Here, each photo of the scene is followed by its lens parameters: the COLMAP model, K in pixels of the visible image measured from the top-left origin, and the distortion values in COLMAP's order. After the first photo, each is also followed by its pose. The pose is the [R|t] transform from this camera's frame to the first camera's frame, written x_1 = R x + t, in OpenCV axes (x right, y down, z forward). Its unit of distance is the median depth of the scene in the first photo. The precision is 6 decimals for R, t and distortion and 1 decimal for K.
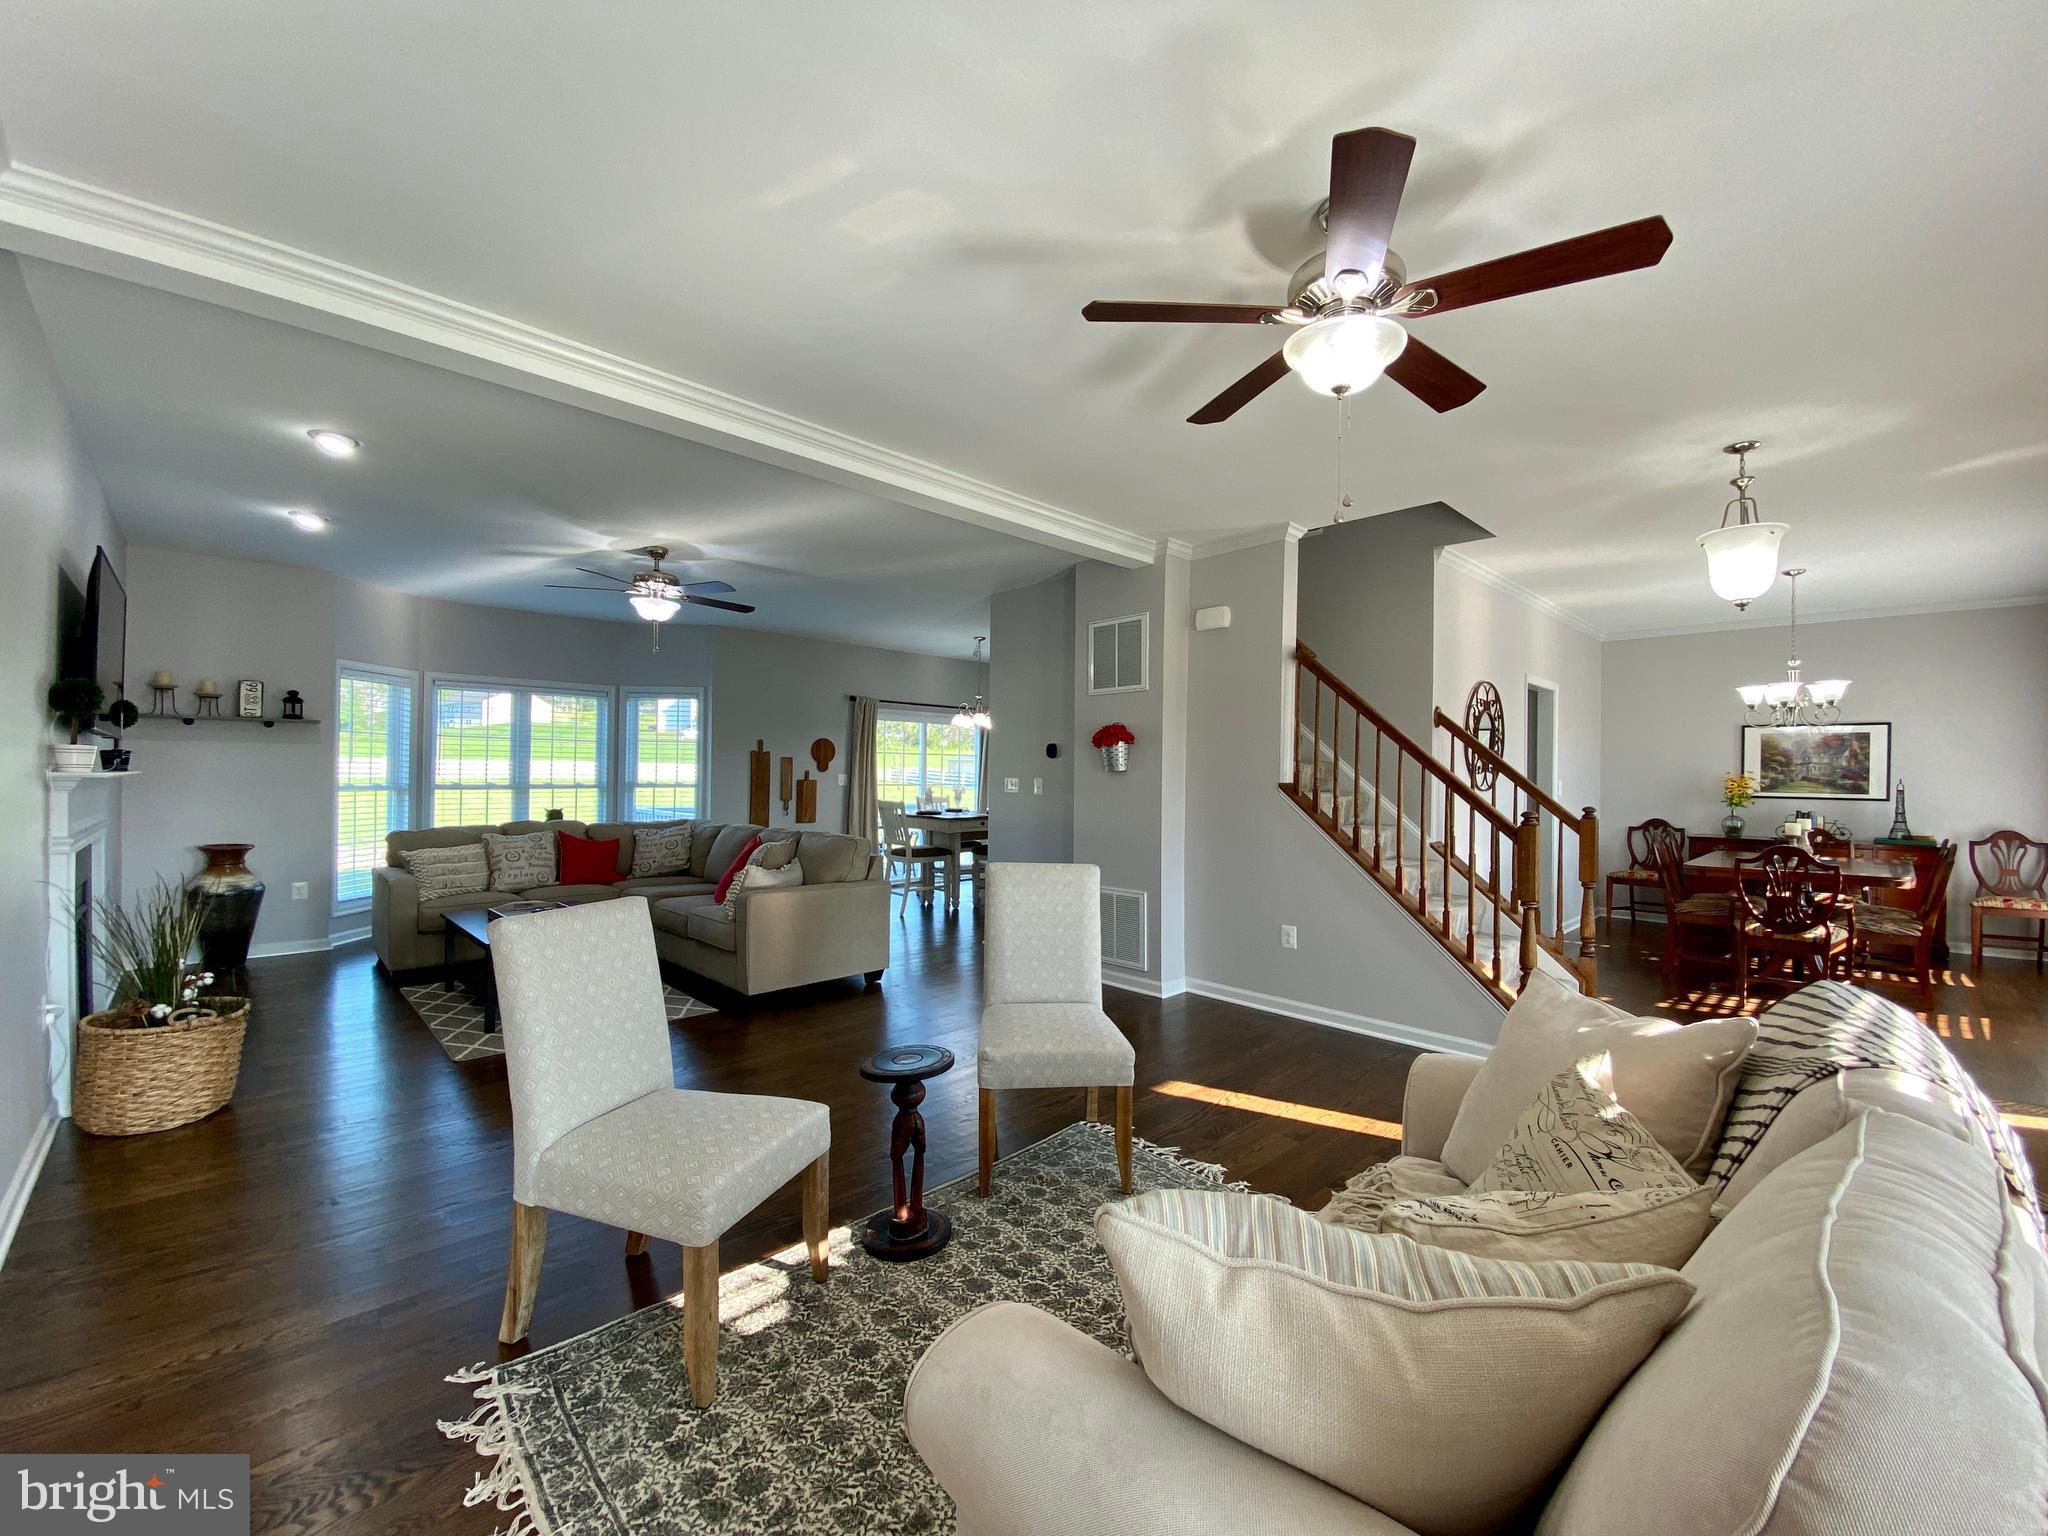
lens RADIAL K [[825.4, 0, 1027.6], [0, 825.4, 764.6], [0, 0, 1]] dist [0.008694, -0.014531]
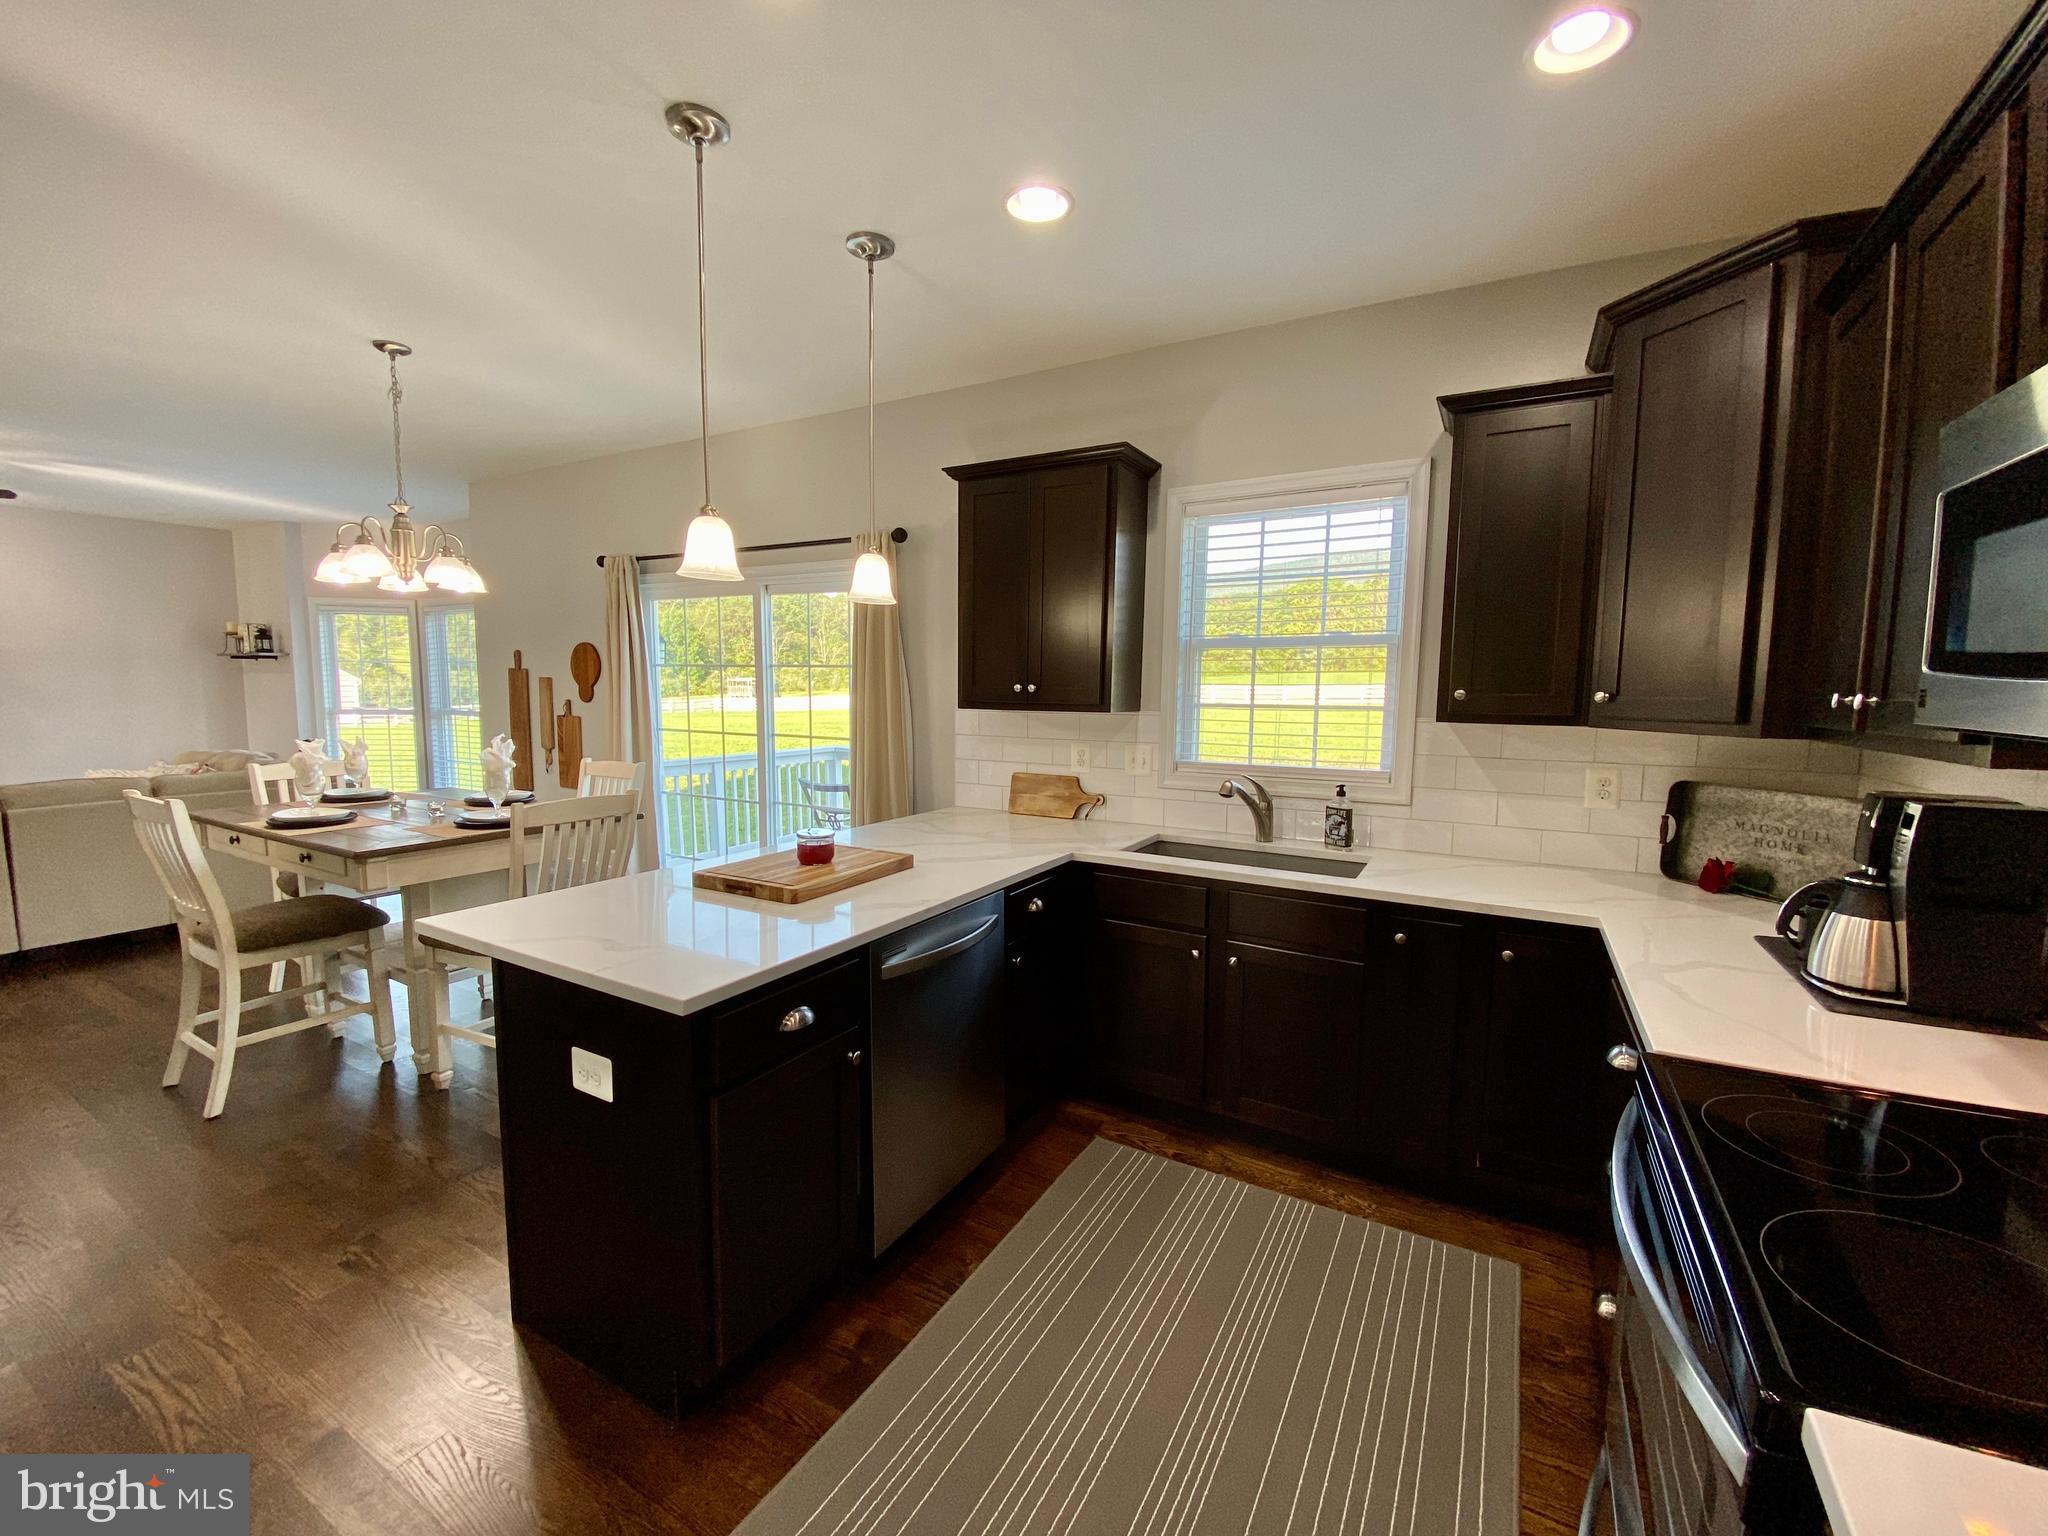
lens RADIAL K [[825.4, 0, 1036.0], [0, 825.4, 769.9], [0, 0, 1]] dist [0.008694, -0.014531]
pose [[0.293481, 0.087948, -0.951911, 0.579595], [-0.002821, 0.995834, 0.091137, 0.003492], [0.955961, -0.024062, 0.292507, 1.693036]]
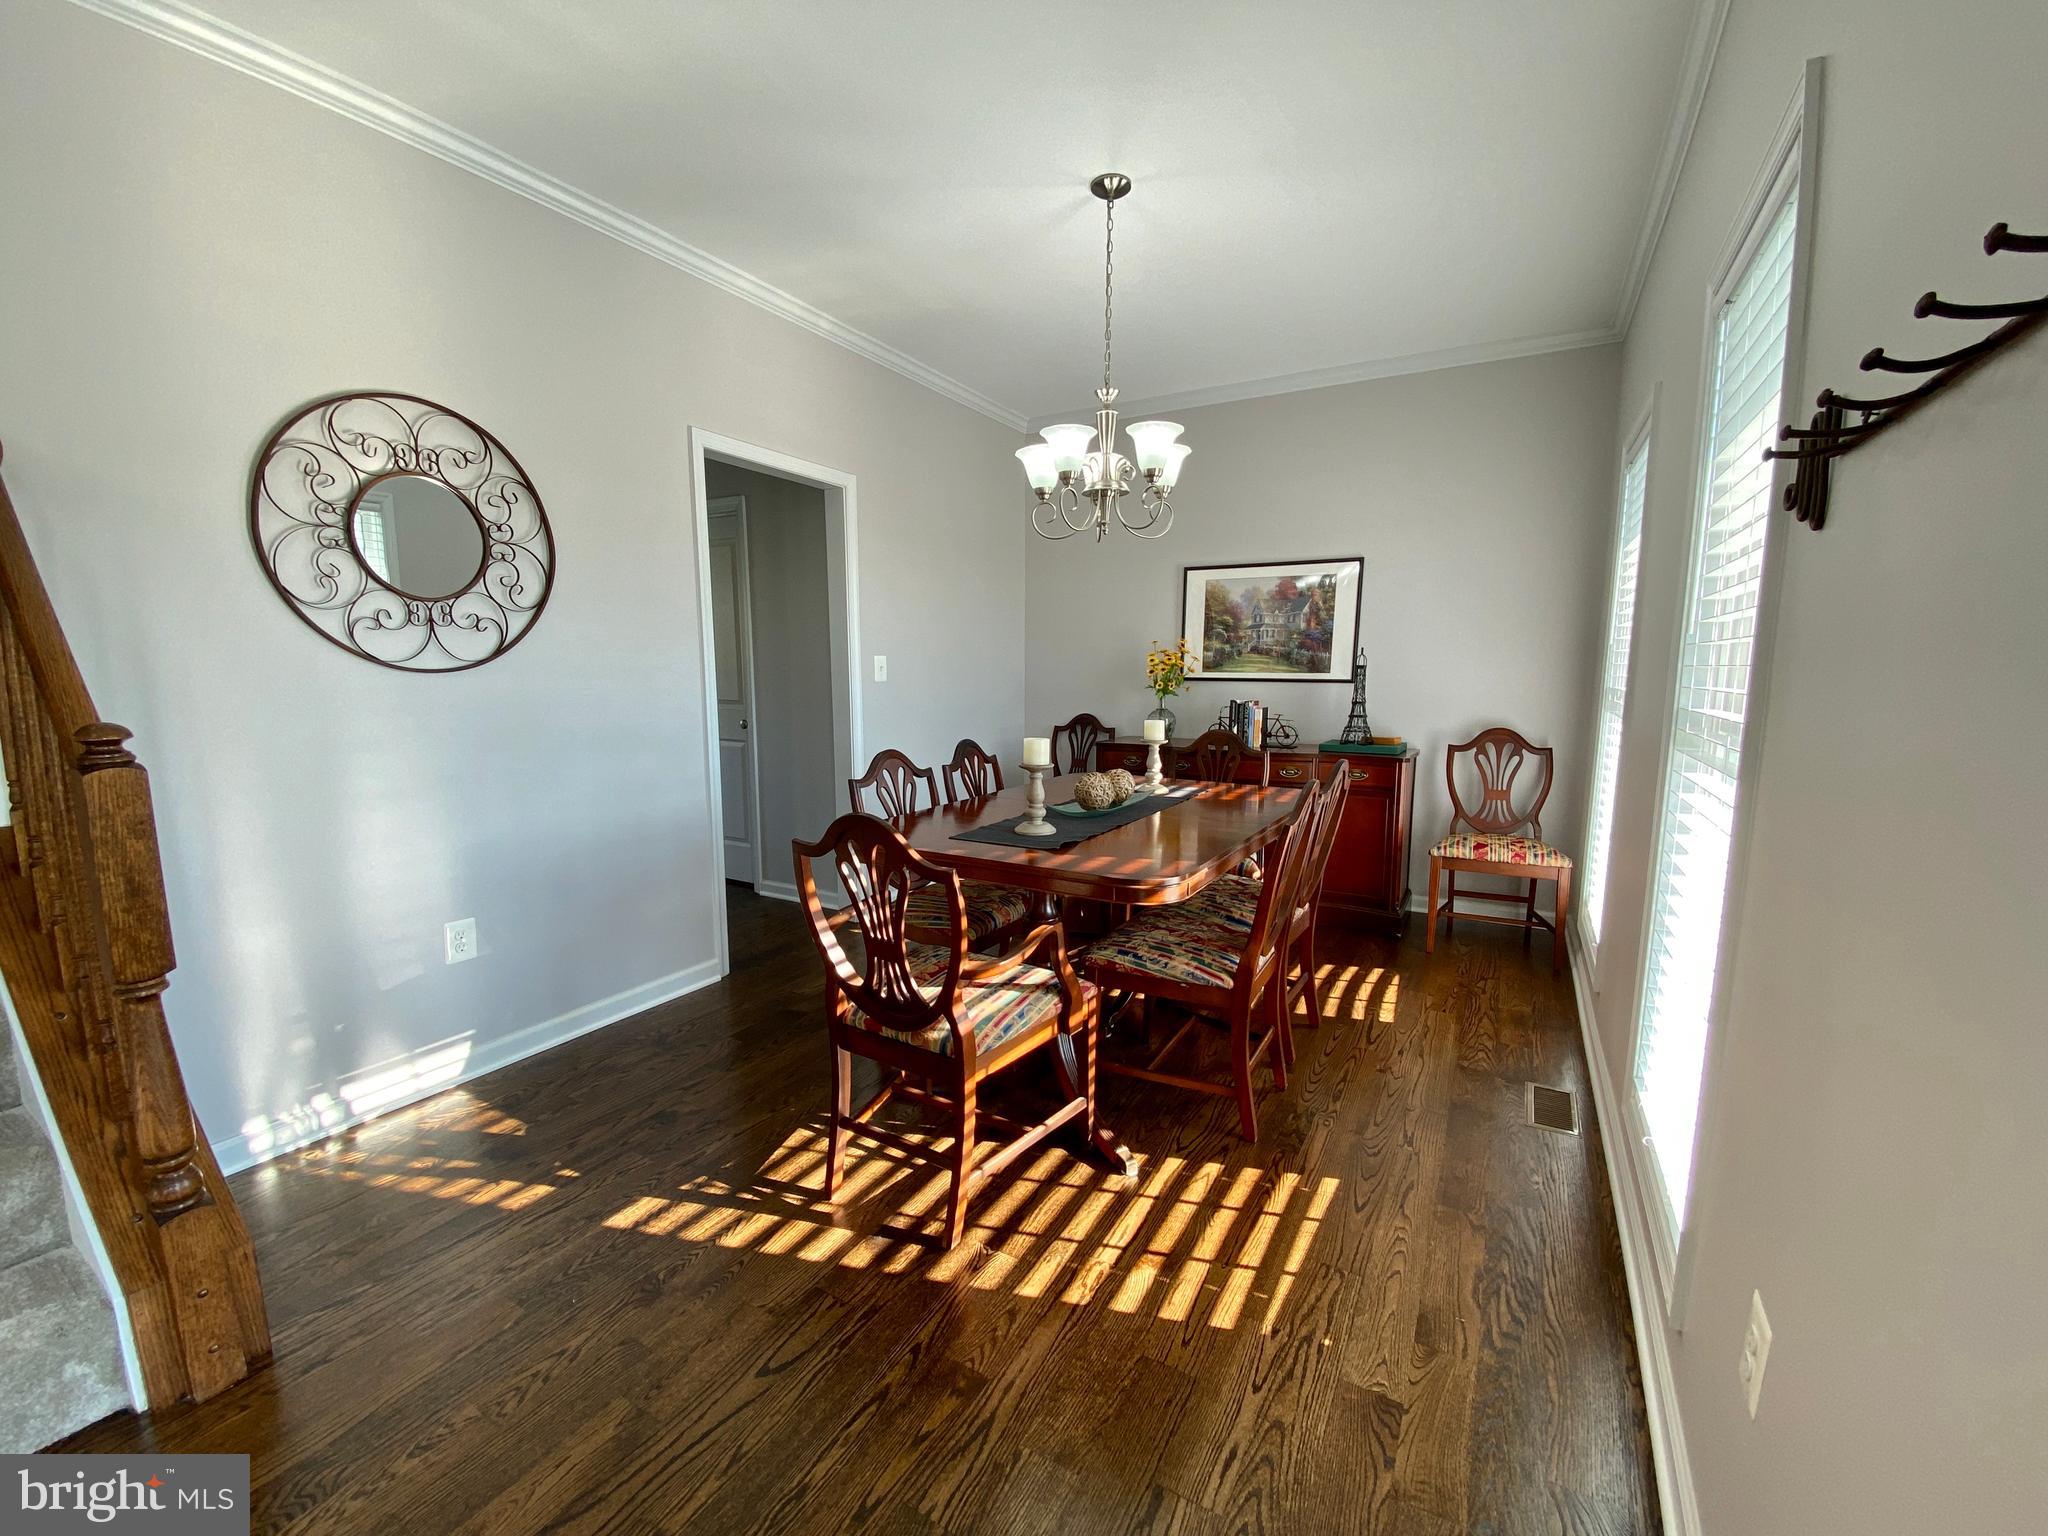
lens RADIAL K [[825.4, 0, 1026.4], [0, 825.4, 764.1], [0, 0, 1]] dist [0.008694, -0.014531]
pose [[0.962929, -0.039722, 0.266816, 0.712139], [0.004145, 0.991161, 0.132600, 0.023192], [-0.269725, -0.126578, 0.954582, 0.501094]]
